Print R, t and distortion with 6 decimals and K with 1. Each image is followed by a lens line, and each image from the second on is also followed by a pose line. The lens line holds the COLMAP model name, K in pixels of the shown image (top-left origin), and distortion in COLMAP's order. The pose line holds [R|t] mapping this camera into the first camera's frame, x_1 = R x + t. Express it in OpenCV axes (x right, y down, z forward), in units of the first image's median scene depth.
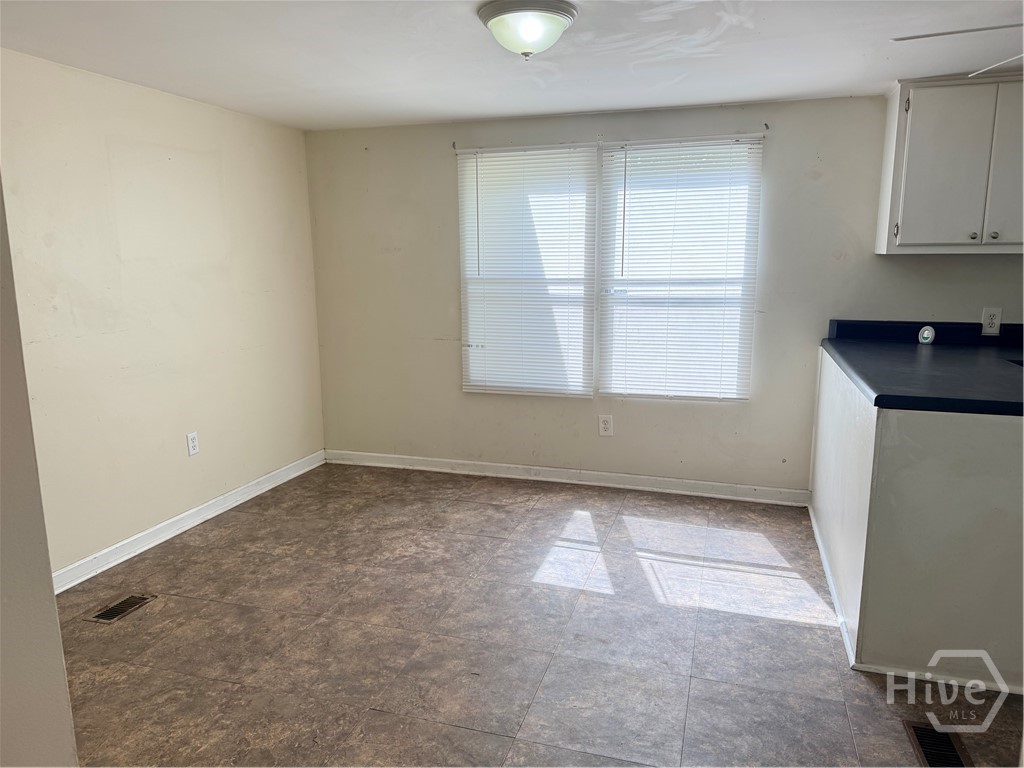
lens RADIAL K [[714.7, 0, 515.5], [0, 714.7, 386.3], [0, 0, 1]] dist [0.136510, -0.192443]
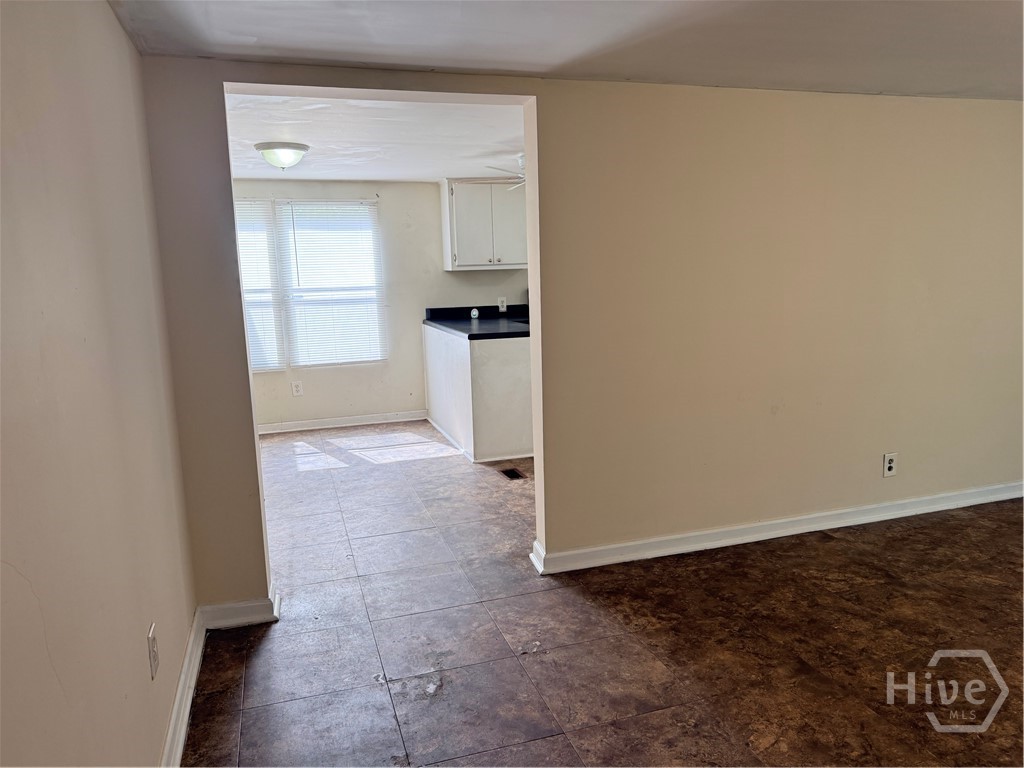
lens RADIAL K [[721.9, 0, 505.2], [0, 721.9, 390.7], [0, 0, 1]] dist [0.001642, -0.013824]
pose [[0.818883, -0.109079, 0.563500, -0.429561], [0.120224, 0.992594, 0.017431, 0.101865], [-0.561228, 0.053472, 0.825932, -0.549487]]
